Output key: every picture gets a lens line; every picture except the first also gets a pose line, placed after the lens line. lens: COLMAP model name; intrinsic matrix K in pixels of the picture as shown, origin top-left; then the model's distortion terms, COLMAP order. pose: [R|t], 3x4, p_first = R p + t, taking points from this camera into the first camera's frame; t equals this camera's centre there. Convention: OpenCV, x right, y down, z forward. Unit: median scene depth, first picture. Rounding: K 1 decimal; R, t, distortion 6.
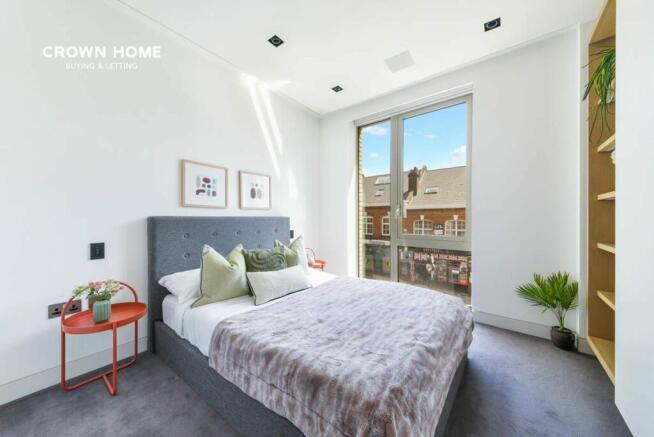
lens RADIAL K [[235.9, 0, 327.0], [0, 235.9, 218.5], [0, 0, 1]] dist [-0.000568, -0.000066]
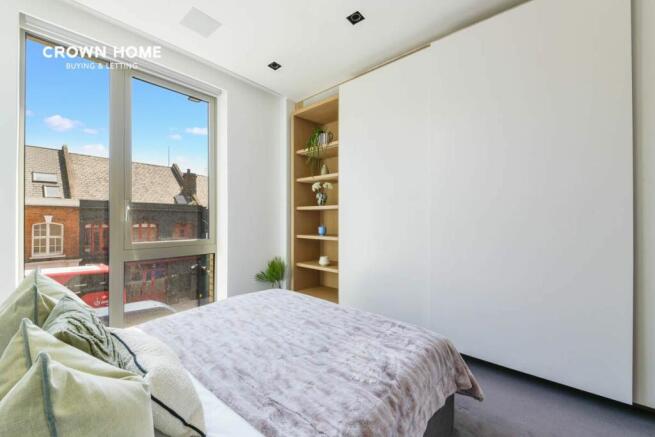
lens RADIAL K [[239.8, 0, 326.3], [0, 239.8, 220.7], [0, 0, 1]] dist [0.015788, -0.007432]
pose [[0.075331, 0.003023, 0.997154, -0.500859], [-0.001436, 0.999995, -0.002923, 0.002205], [-0.997158, -0.001212, 0.075335, 0.565975]]
